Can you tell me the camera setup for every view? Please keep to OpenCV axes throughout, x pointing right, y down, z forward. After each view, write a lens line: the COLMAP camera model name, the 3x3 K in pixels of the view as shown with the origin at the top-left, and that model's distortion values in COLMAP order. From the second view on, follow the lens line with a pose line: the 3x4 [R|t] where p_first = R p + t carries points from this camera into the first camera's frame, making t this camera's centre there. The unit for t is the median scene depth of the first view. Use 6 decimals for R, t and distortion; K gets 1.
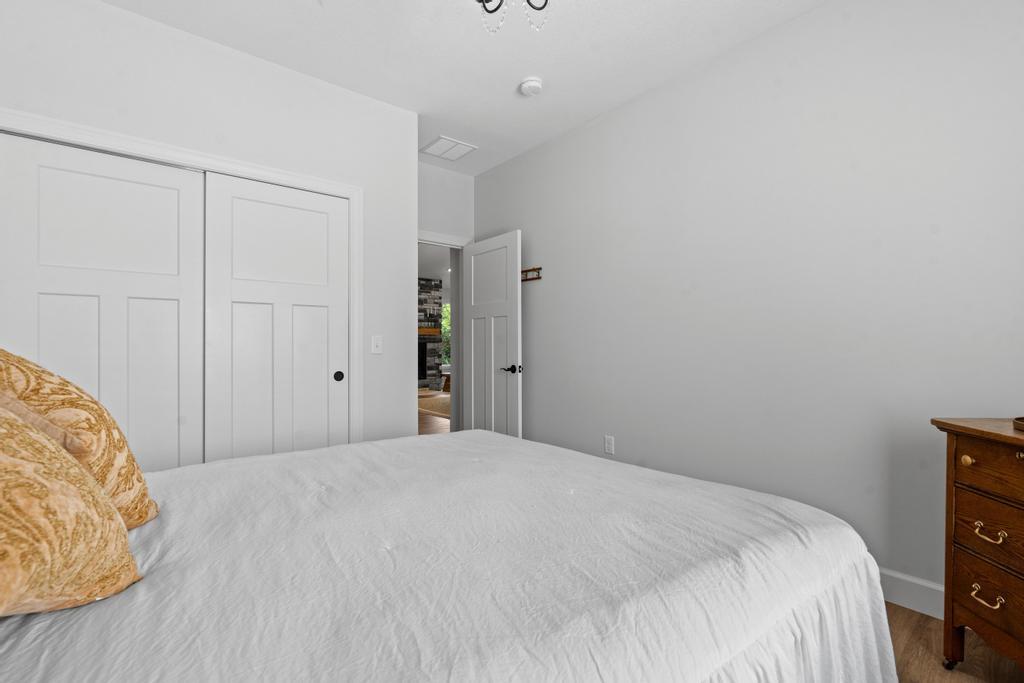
lens RADIAL K [[467.2, 0, 515.0], [0, 467.2, 343.9], [0, 0, 1]] dist [-0.010392, 0.003945]
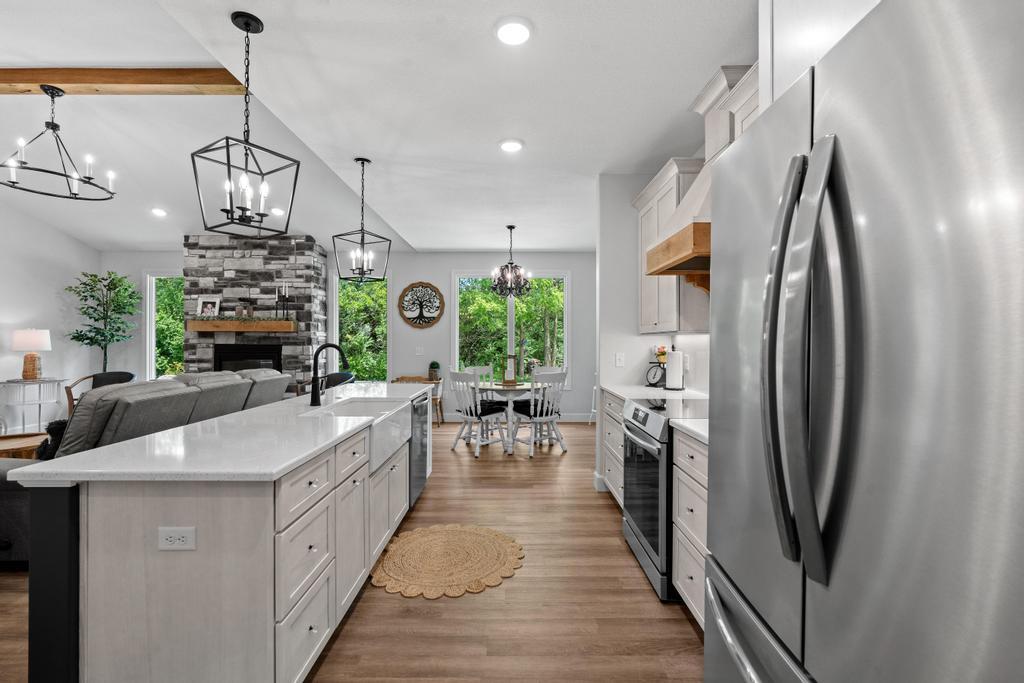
lens RADIAL K [[467.2, 0, 518.4], [0, 467.2, 340.0], [0, 0, 1]] dist [-0.010392, 0.003945]
pose [[0.785248, 0.000397, -0.619182, 0.404087], [0.001919, 0.999993, 0.003075, -0.009943], [0.619179, -0.003602, 0.785242, 0.718854]]
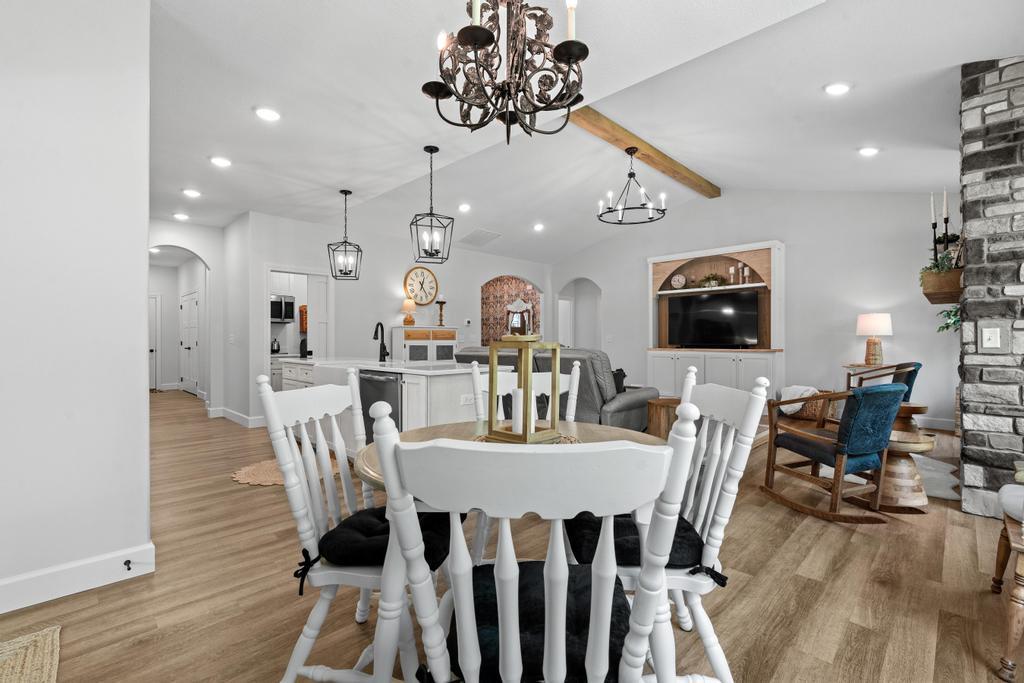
lens RADIAL K [[467.2, 0, 529.1], [0, 467.2, 335.1], [0, 0, 1]] dist [-0.010392, 0.003945]
pose [[-0.991961, 0.010779, -0.126085, 0.102023], [0.011766, 0.999906, -0.007083, 0.000971], [0.125997, -0.008509, -0.991994, 1.226722]]
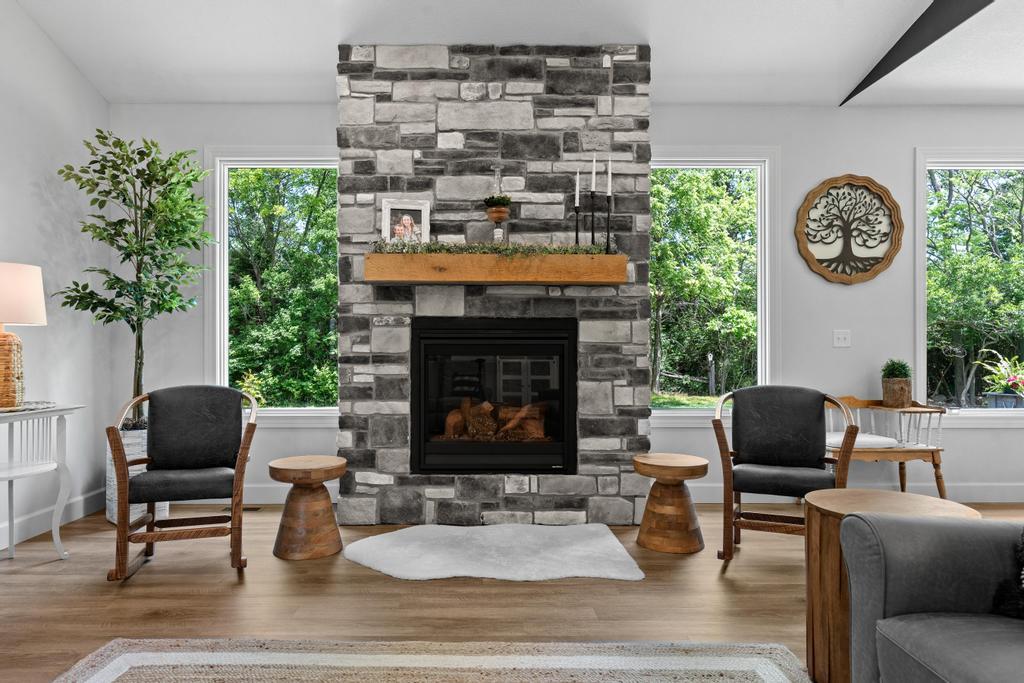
lens RADIAL K [[639.0, 0, 479.4], [0, 639.0, 350.9], [0, 0, 1]] dist [-0.004633, -0.001706]
pose [[0.775576, -0.000301, -0.631254, -0.023912], [0.004605, 0.999976, 0.005181, 0.011632], [0.631237, -0.006925, 0.775559, 0.713311]]
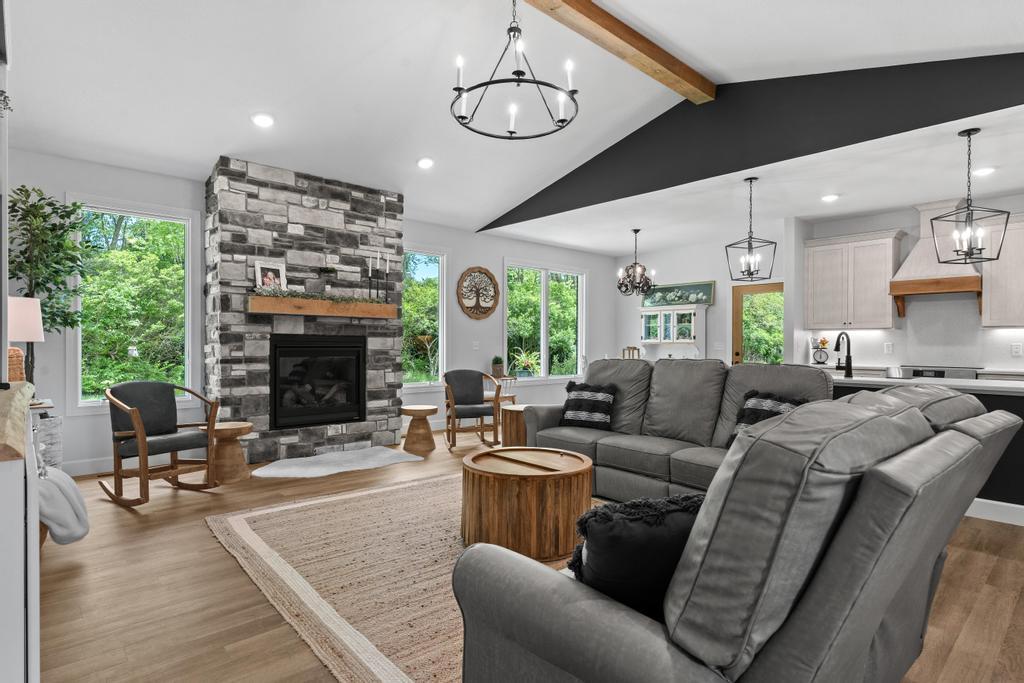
lens RADIAL K [[537.1, 0, 539.6], [0, 537.1, 345.6], [0, 0, 1]] dist [-0.000319, 0.002075]
pose [[0.997178, 0.004971, 0.074913, -0.066216], [-0.005824, 0.999921, 0.011179, -0.000542], [-0.074852, -0.011584, 0.997127, 0.489613]]
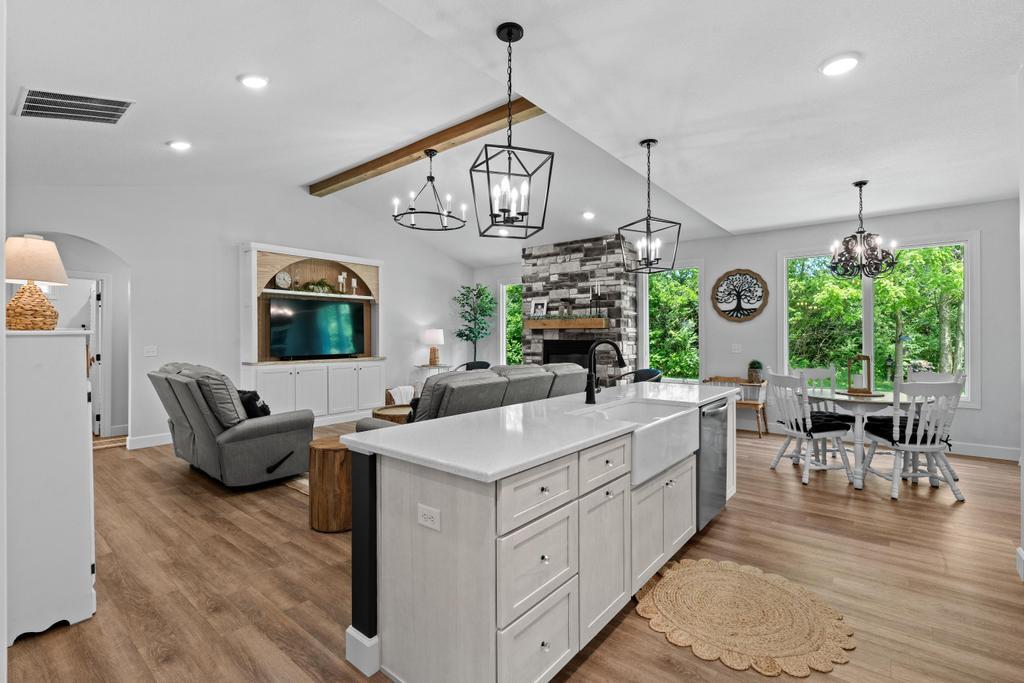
lens RADIAL K [[467.2, 0, 510.7], [0, 467.2, 335.8], [0, 0, 1]] dist [-0.010392, 0.003945]
pose [[0.203313, -0.001790, -0.979112, 0.394437], [0.007520, 0.999972, -0.000267, -0.009798], [0.979085, -0.007309, 0.203320, 0.757113]]
